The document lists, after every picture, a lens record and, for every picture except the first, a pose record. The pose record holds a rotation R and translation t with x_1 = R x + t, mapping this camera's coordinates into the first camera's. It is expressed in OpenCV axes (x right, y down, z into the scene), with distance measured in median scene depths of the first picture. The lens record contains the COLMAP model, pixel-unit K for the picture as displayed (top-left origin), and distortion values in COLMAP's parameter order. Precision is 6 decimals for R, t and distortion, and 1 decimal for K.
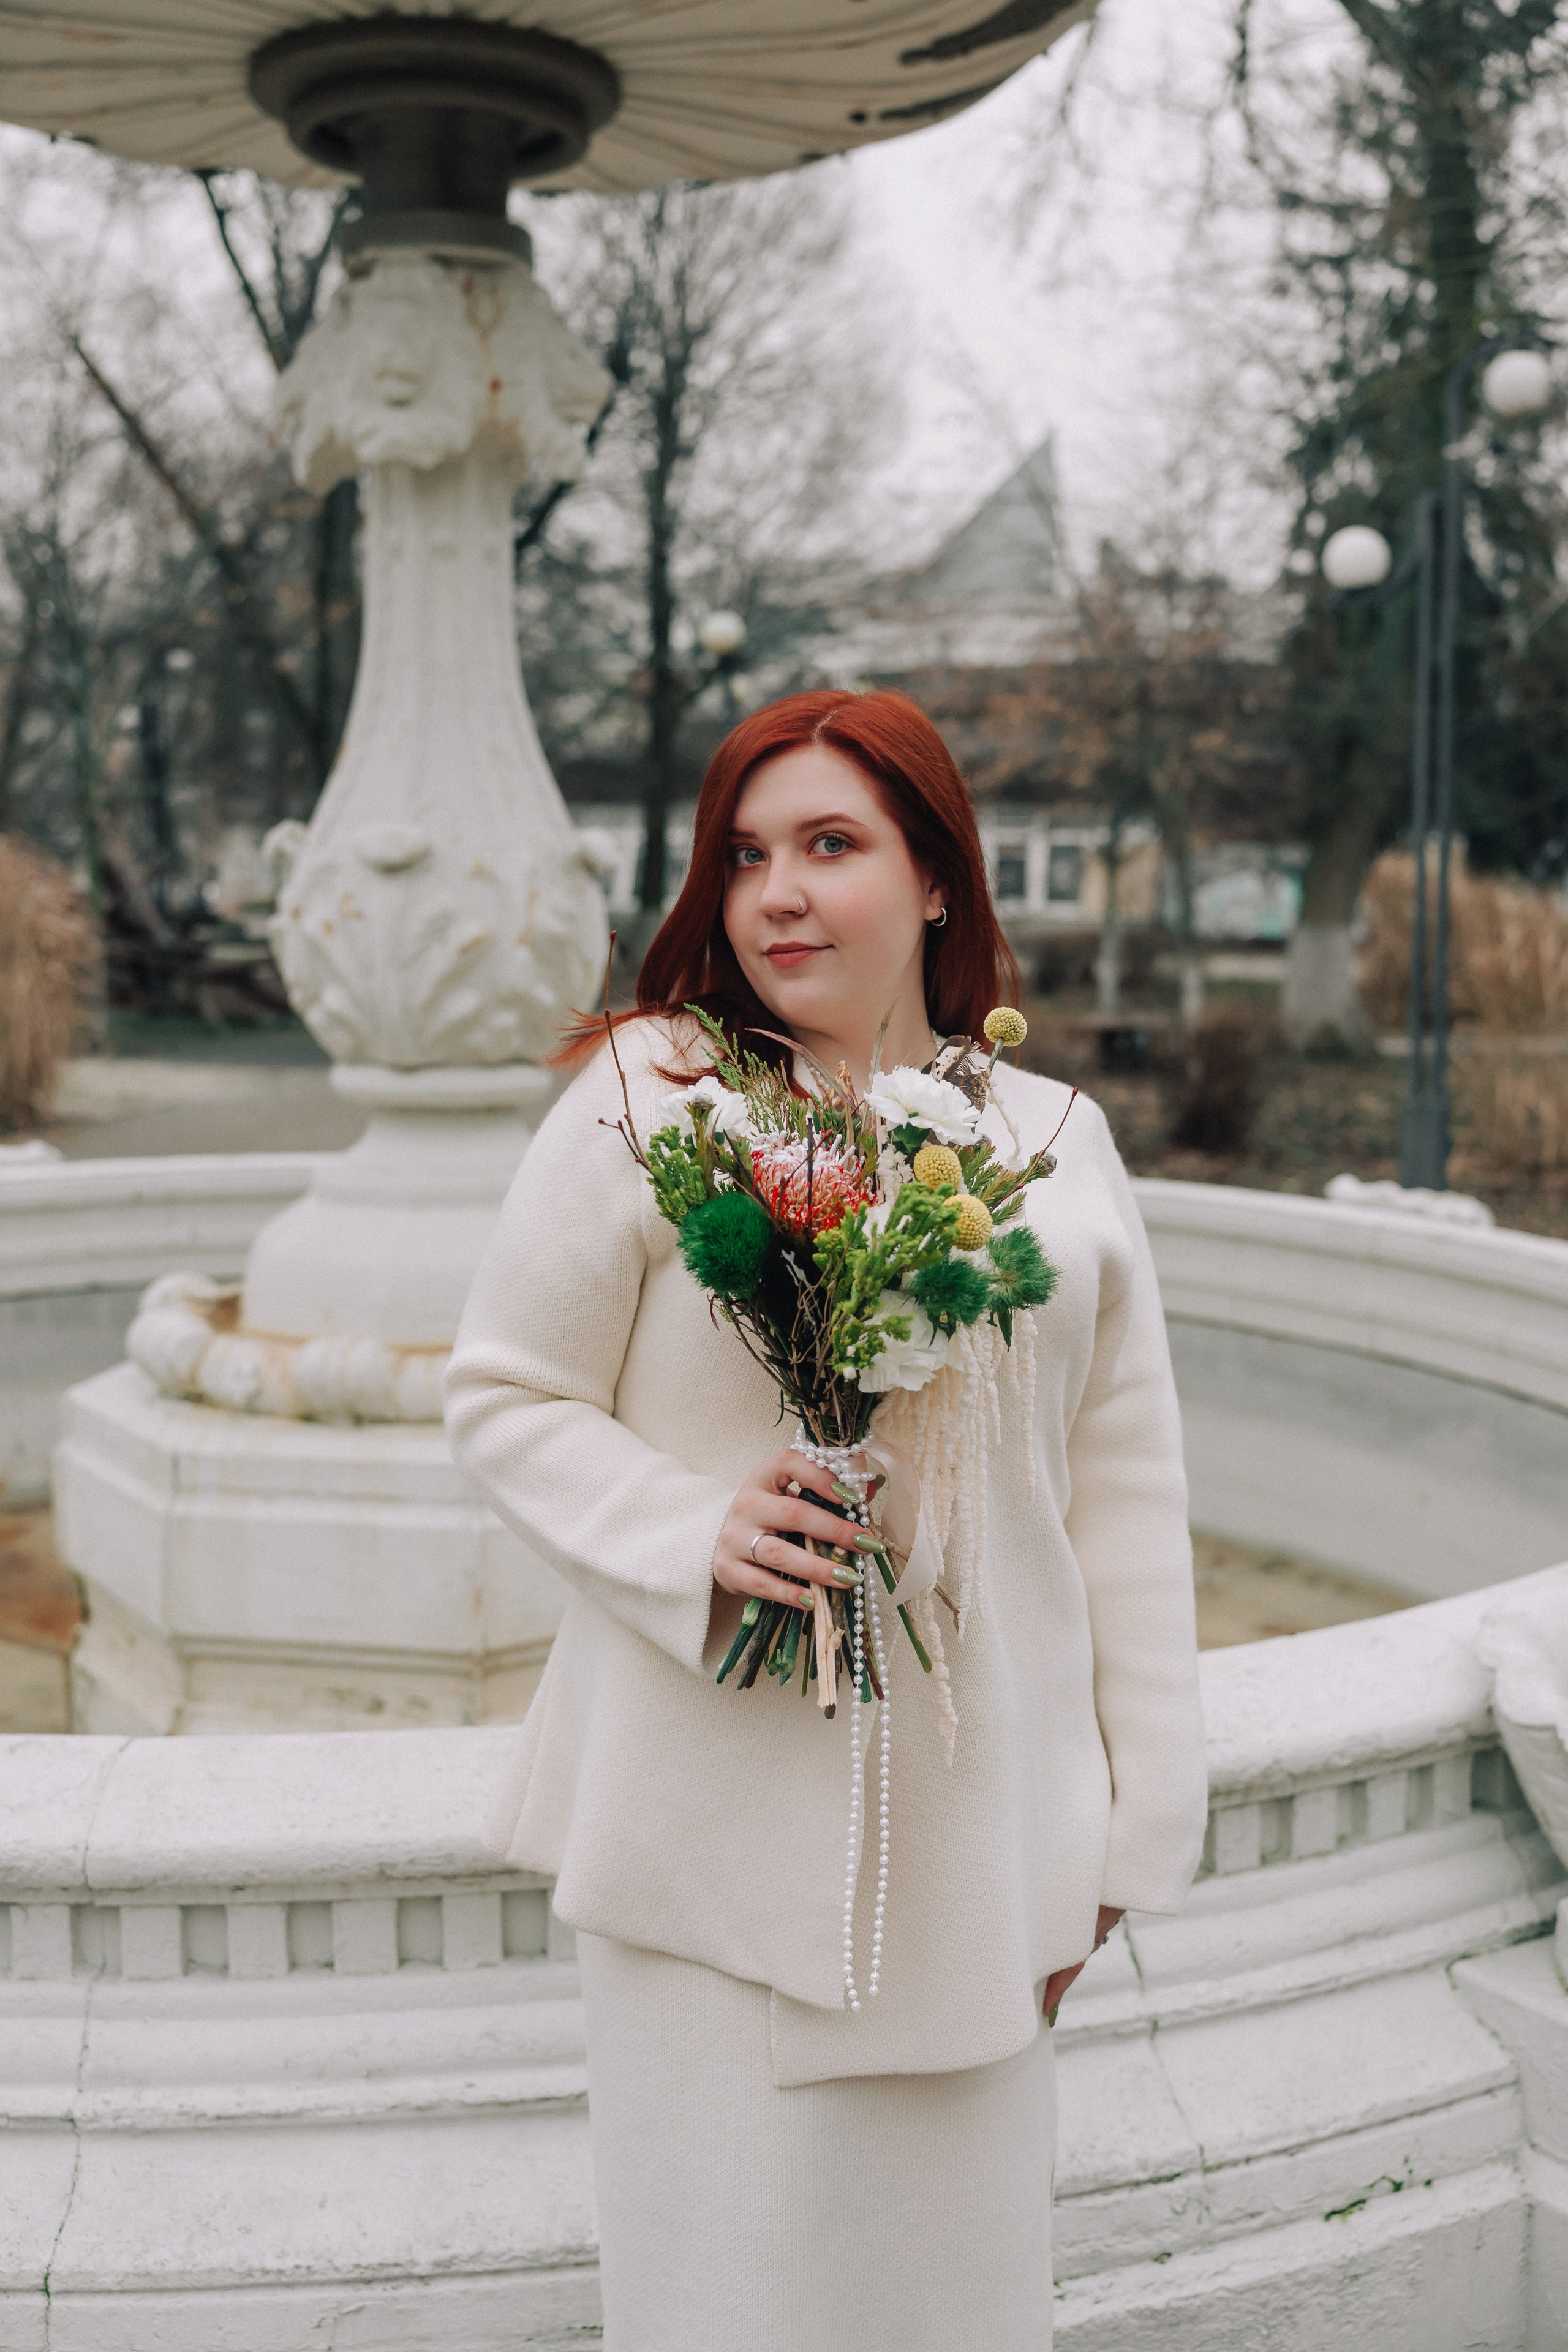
lens RADIAL K [[2484.0, 0, 784.0], [0, 2484.0, 1176.0], [0, 0, 1]] dist [0.002312, 0.031466]
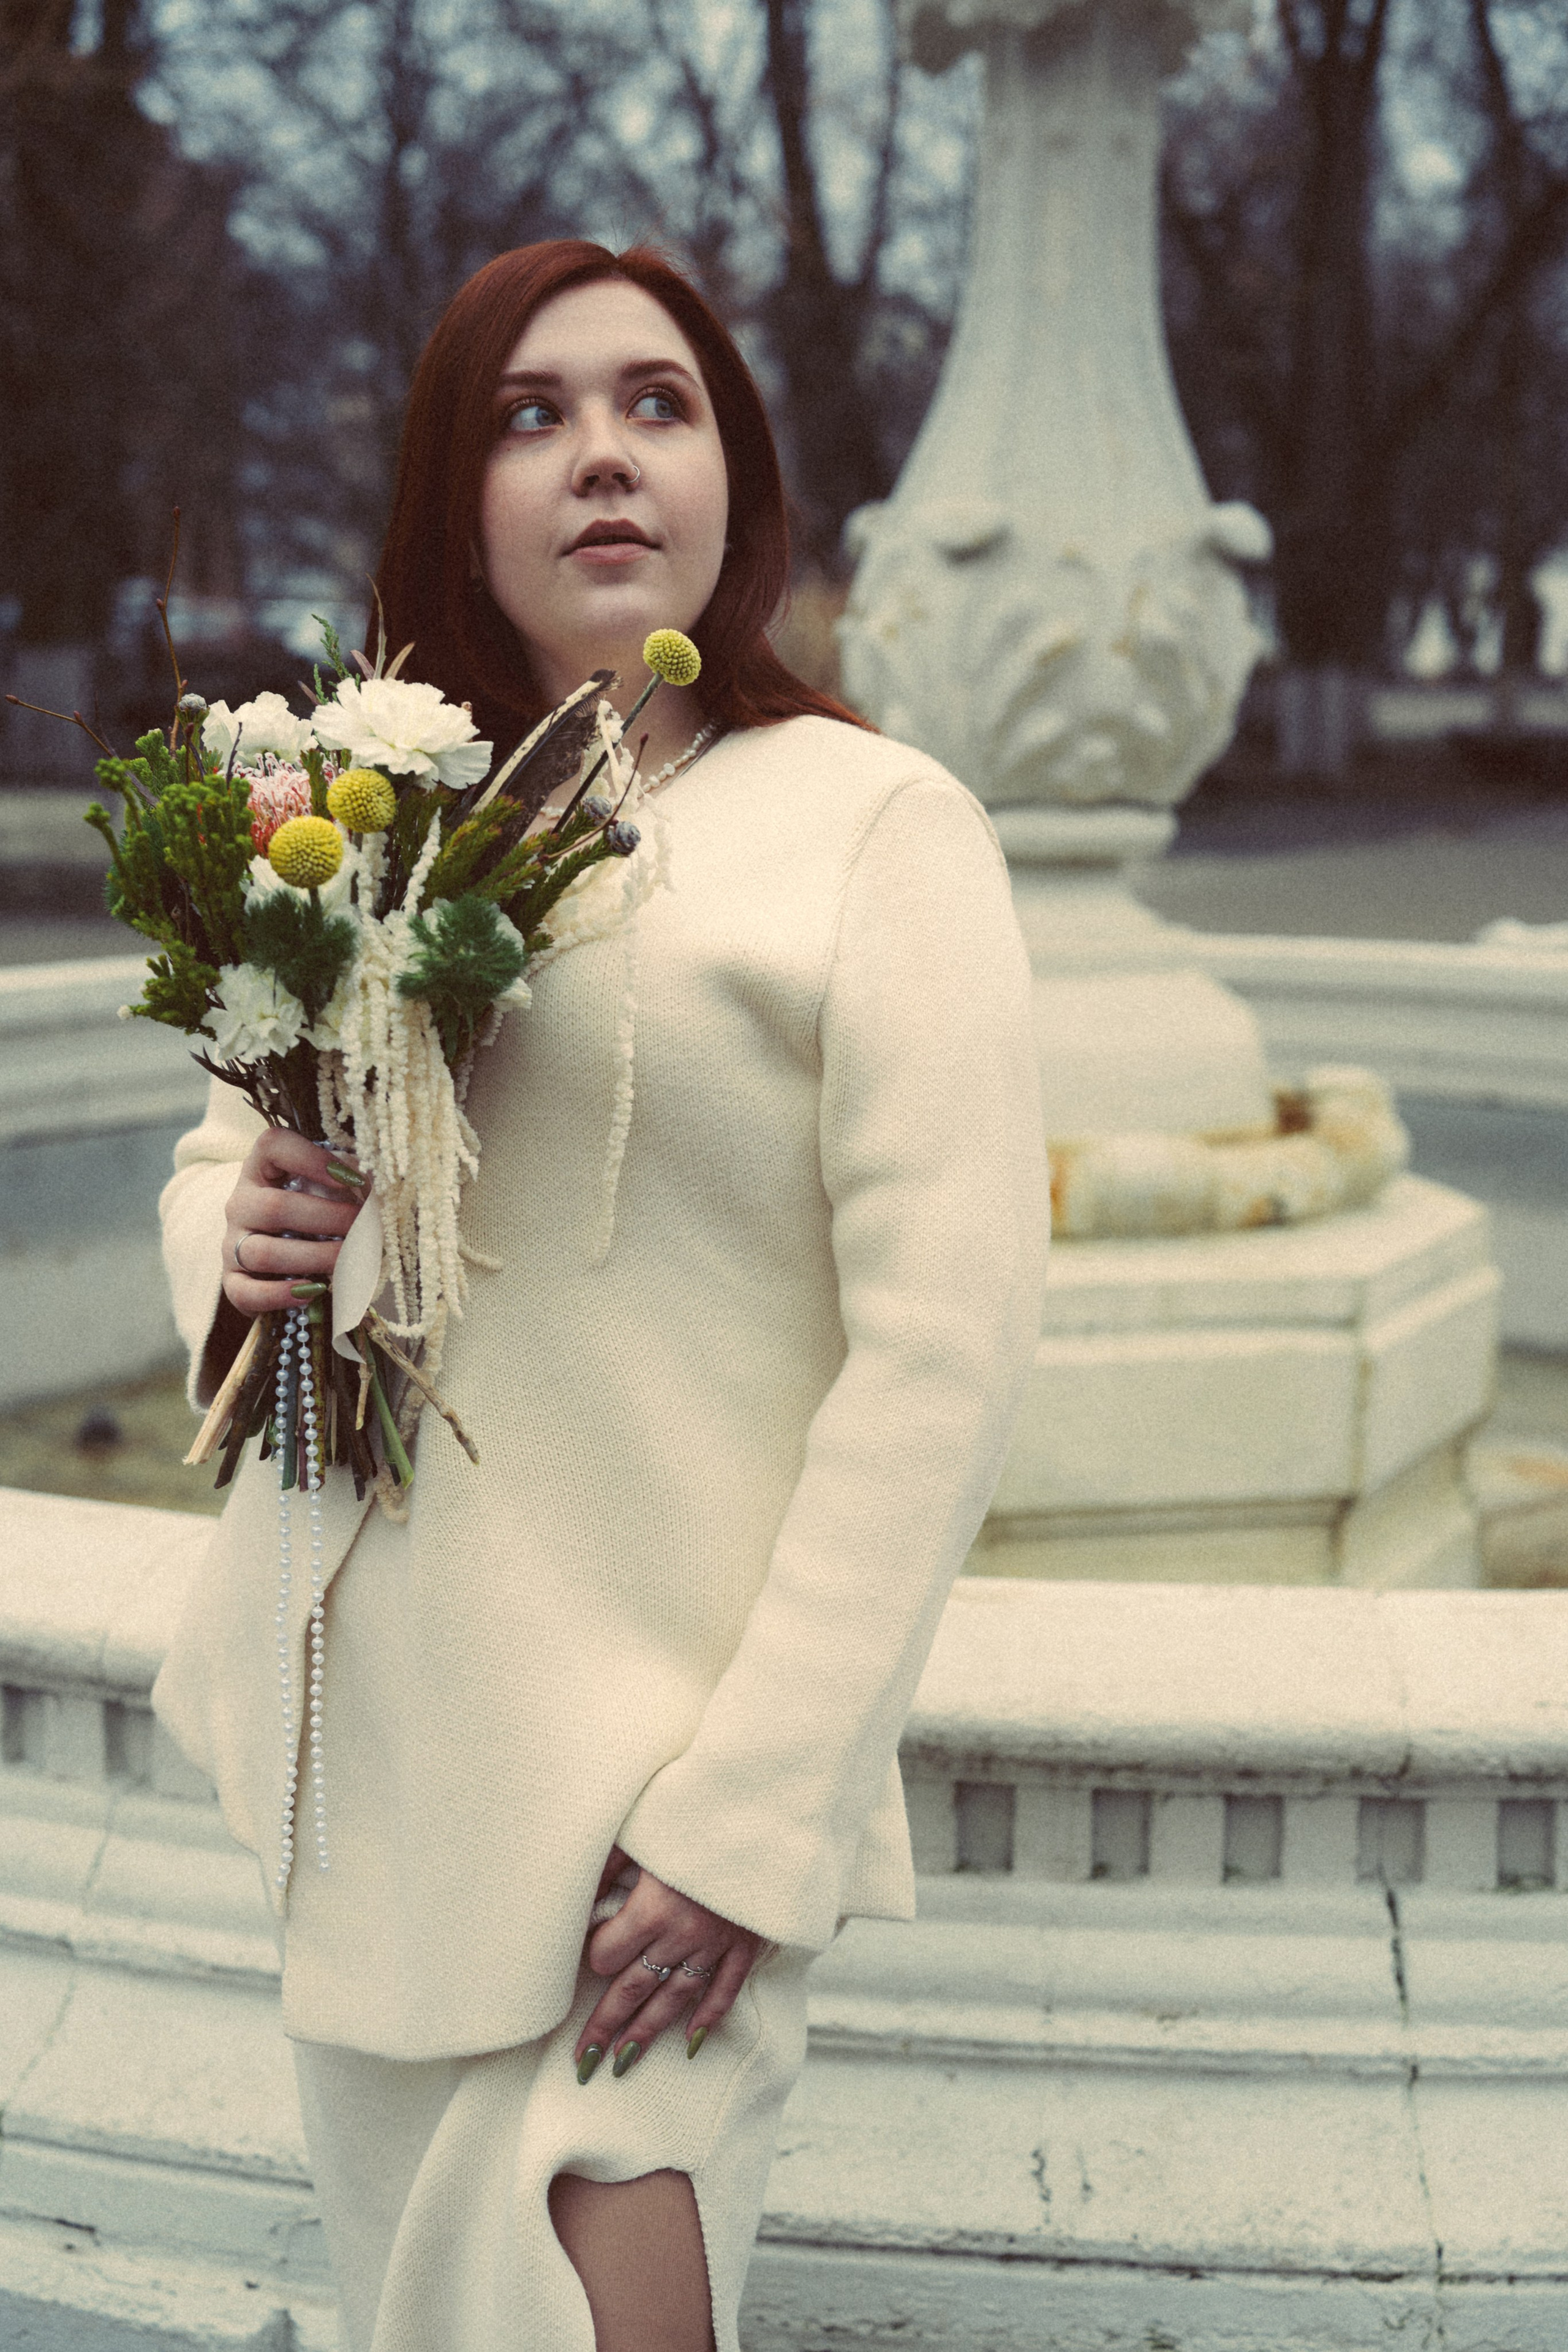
lens RADIAL K [[2935.7, 0, 784.0], [0, 2935.7, 1176.0], [0, 0, 1]] dist [0.218829, -0.303262]
pose [[0.932082, 0.072047, -0.355011, 0.279151], [-0.050009, 0.996230, 0.070880, 0.024177], [0.358779, -0.048312, 0.932171, 0.119242]]
